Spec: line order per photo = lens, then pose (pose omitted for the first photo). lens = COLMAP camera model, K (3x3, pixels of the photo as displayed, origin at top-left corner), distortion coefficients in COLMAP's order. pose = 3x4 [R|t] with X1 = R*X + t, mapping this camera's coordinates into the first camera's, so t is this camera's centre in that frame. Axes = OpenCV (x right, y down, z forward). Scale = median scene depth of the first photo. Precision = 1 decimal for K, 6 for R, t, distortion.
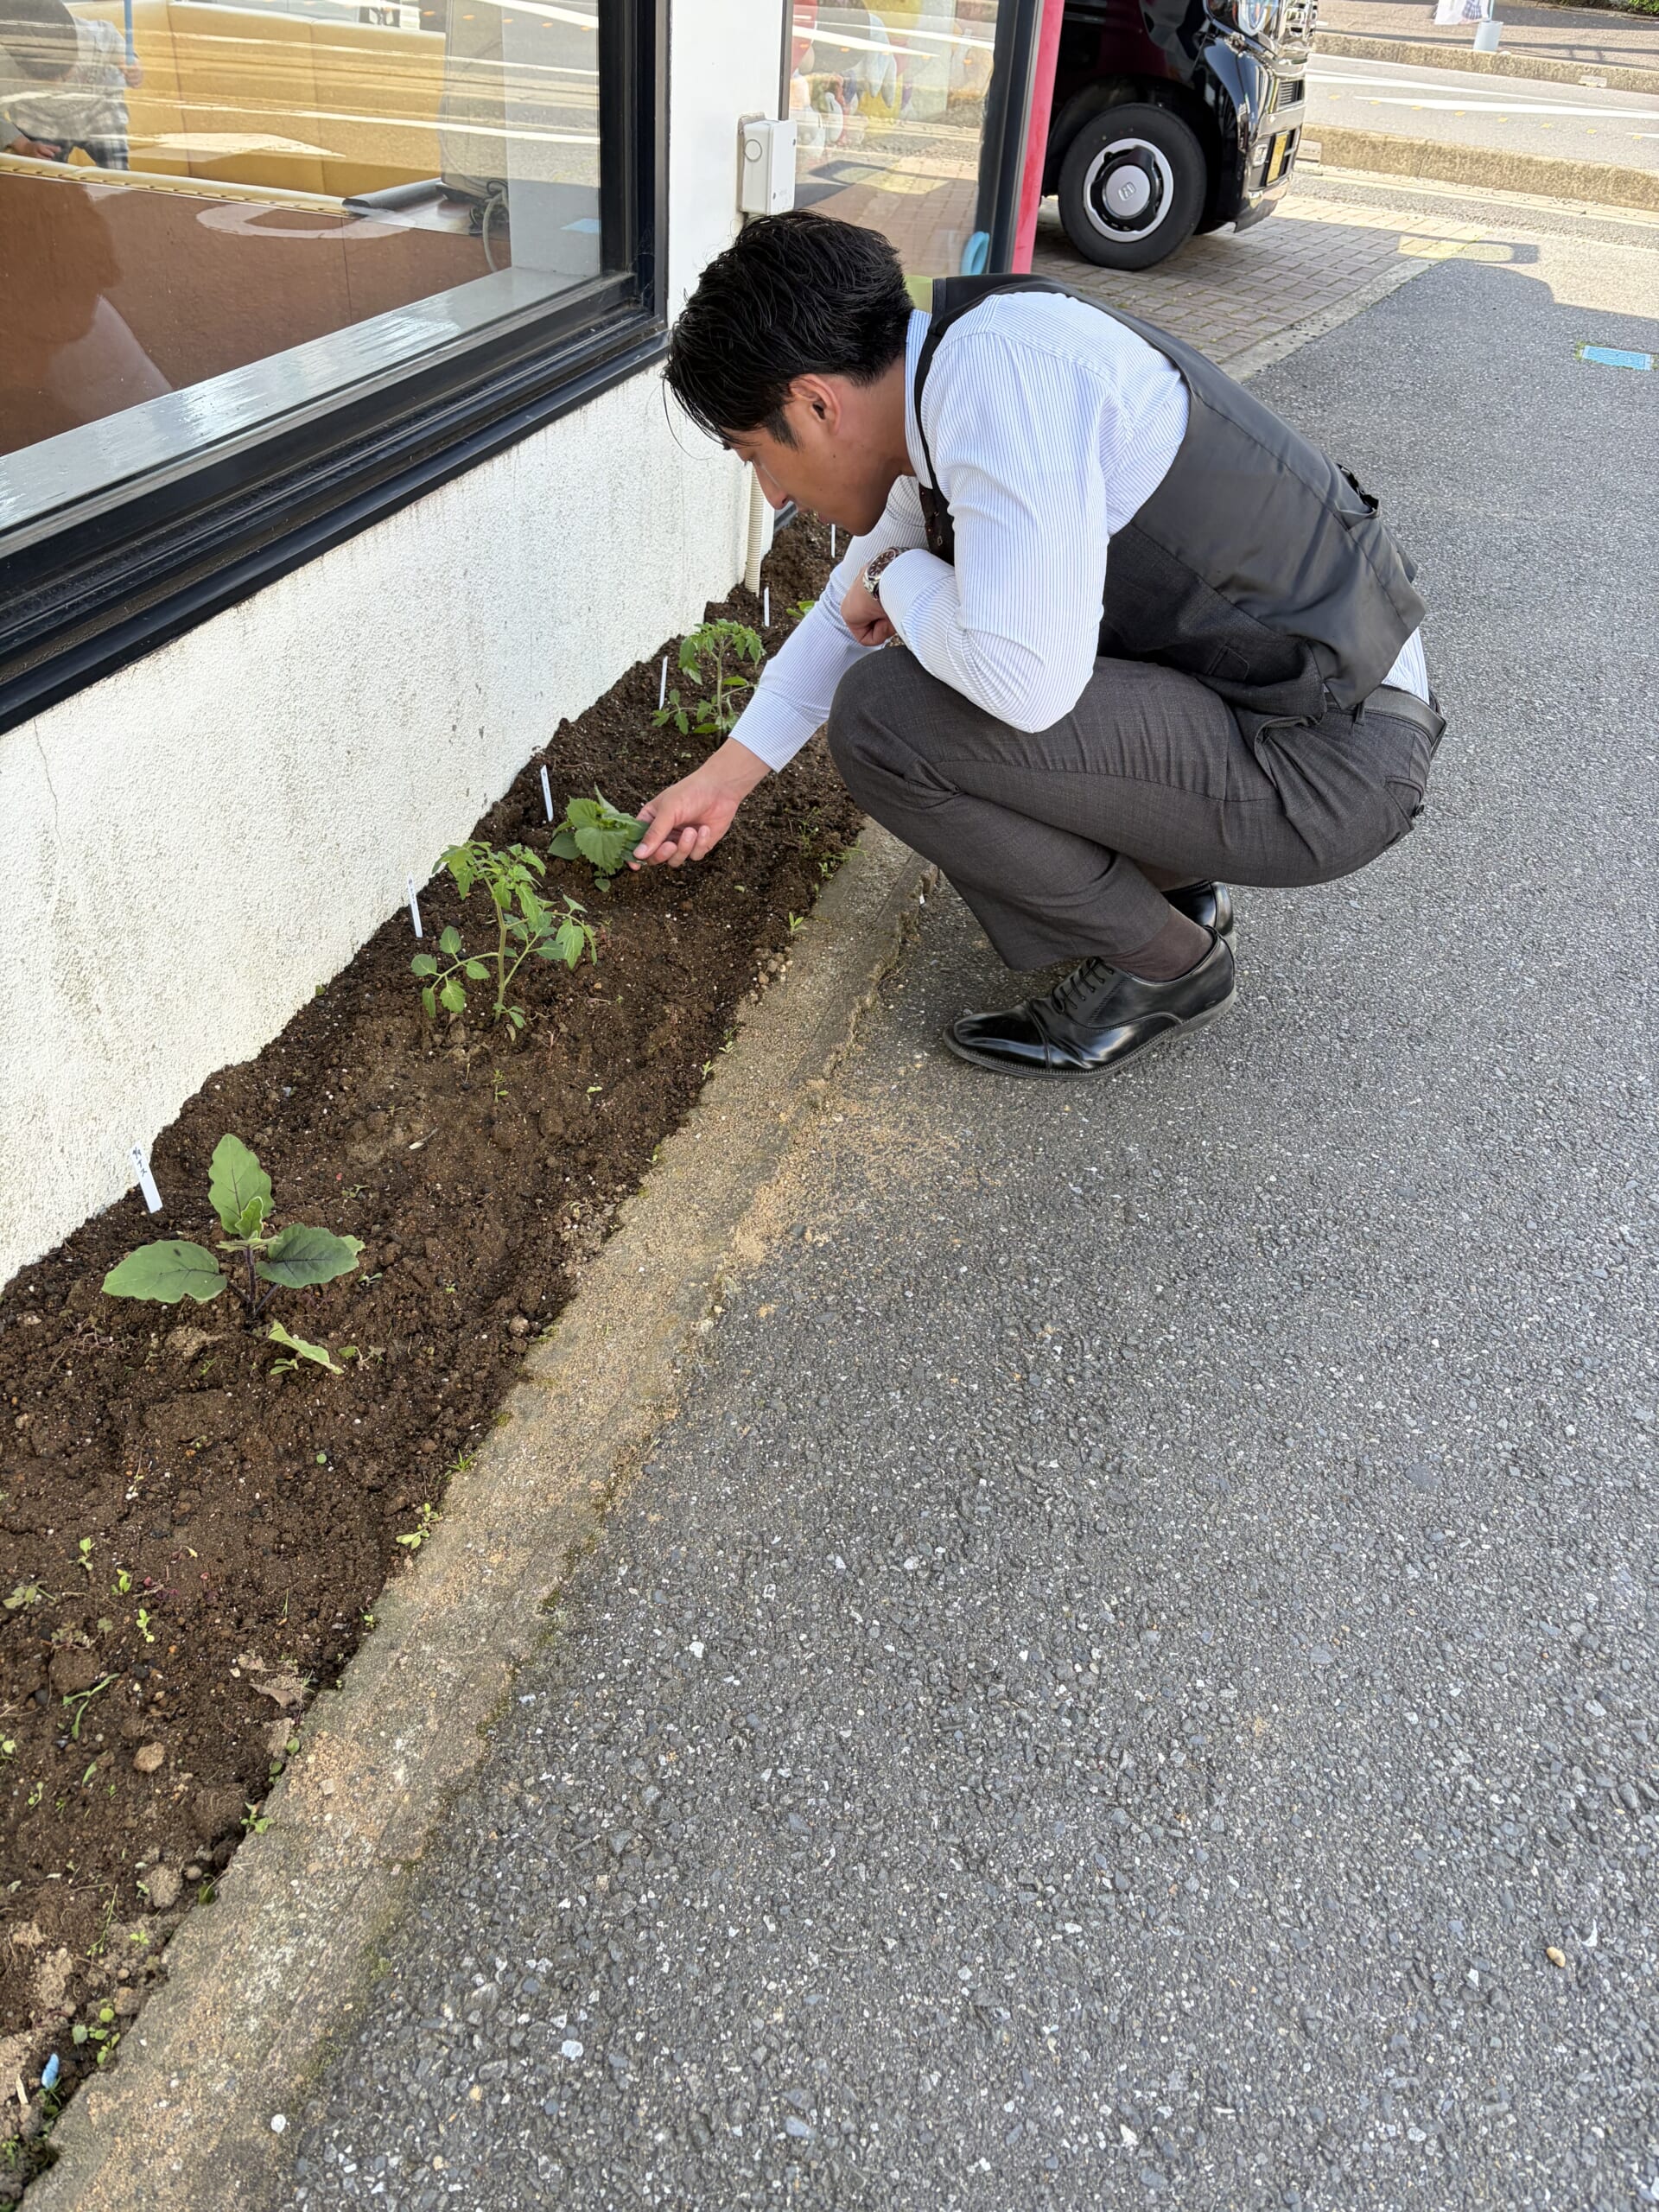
lens RADIAL K [[1893.0, 0, 829.5], [0, 1893.0, 1106.0], [0, 0, 1]] dist [0.045323, -0.063018]
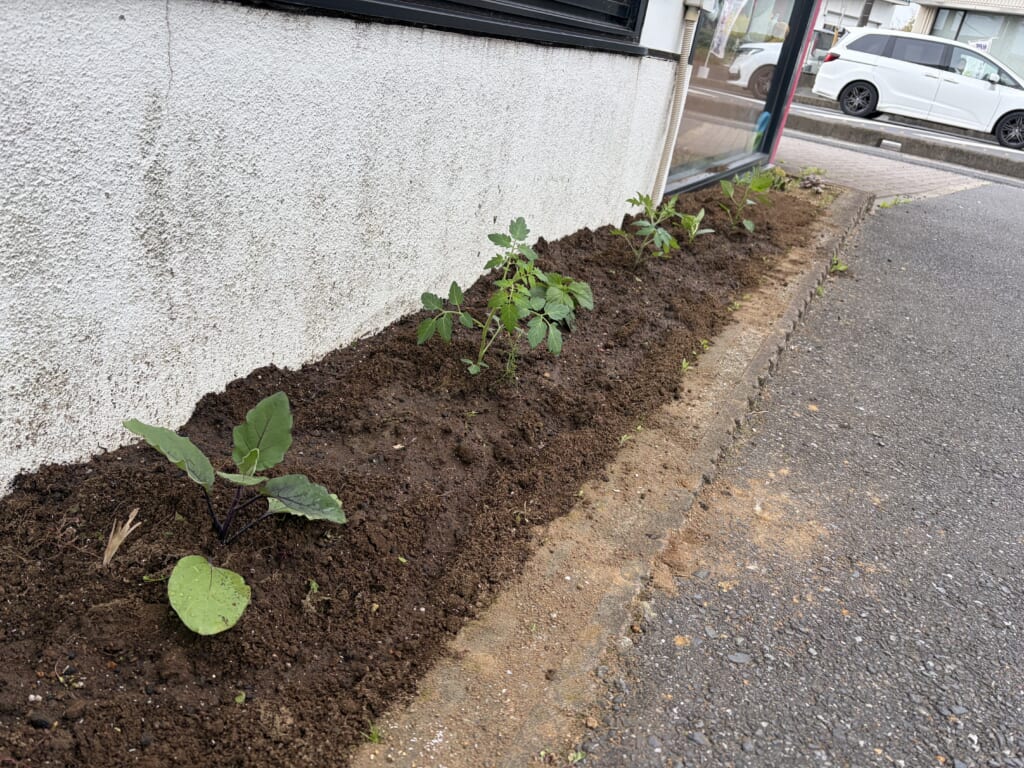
lens RADIAL K [[876.3, 0, 513.9], [0, 876.3, 355.6], [0, 0, 1]] dist [0.045323, -0.063018]
pose [[0.979495, 0.163784, -0.117326, -0.092861], [-0.185512, 0.960349, -0.208124, 0.074278], [0.078586, 0.225622, 0.971040, 0.468102]]
